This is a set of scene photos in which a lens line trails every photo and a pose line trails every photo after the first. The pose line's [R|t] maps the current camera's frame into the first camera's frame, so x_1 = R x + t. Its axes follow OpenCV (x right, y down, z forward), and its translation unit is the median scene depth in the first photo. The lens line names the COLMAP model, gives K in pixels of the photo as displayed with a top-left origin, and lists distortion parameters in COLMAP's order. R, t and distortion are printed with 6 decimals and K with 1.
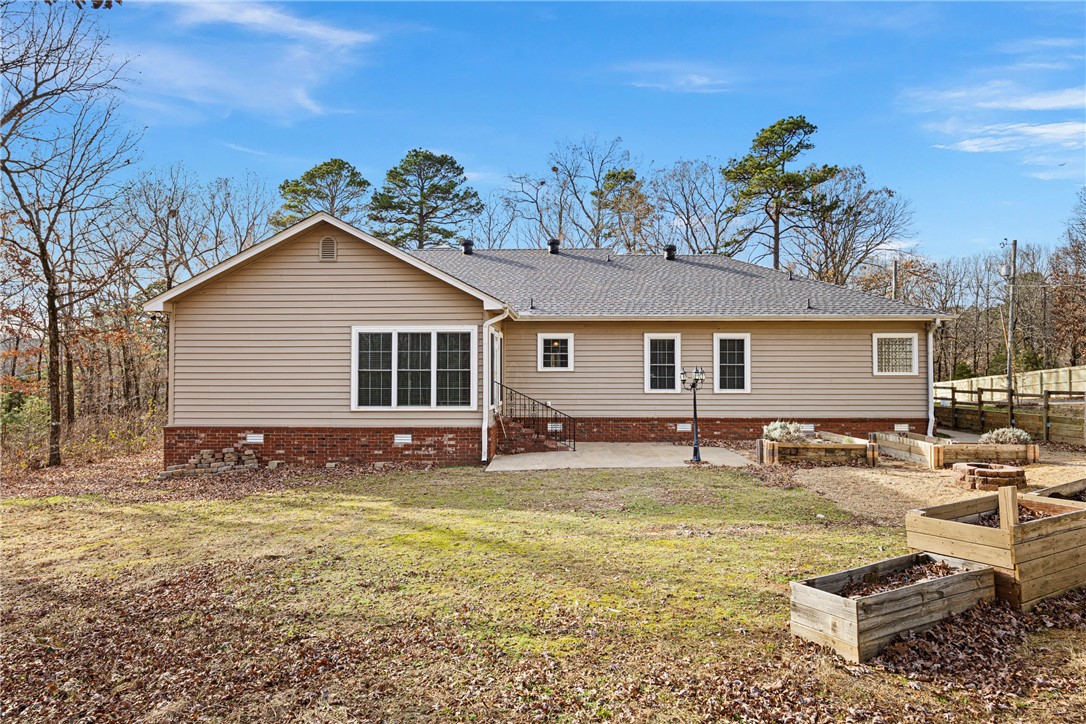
lens RADIAL K [[653.2, 0, 542.8], [0, 653.2, 360.2], [0, 0, 1]] dist [0.003007, 0.000404]
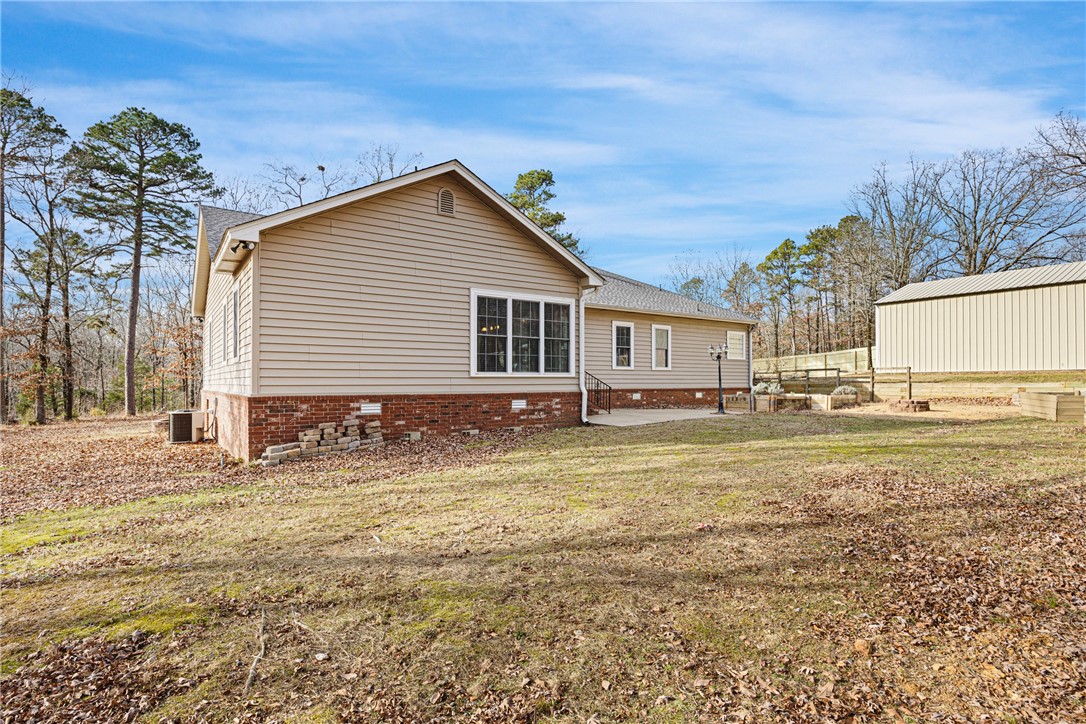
lens RADIAL K [[559.2, 0, 542.9], [0, 559.2, 384.6], [0, 0, 1]] dist [-0.005176, -0.000916]
pose [[0.796211, -0.003130, 0.605011, -0.705282], [-0.010440, 0.999767, 0.018913, 0.072410], [-0.604929, -0.021375, 0.795992, 0.283854]]
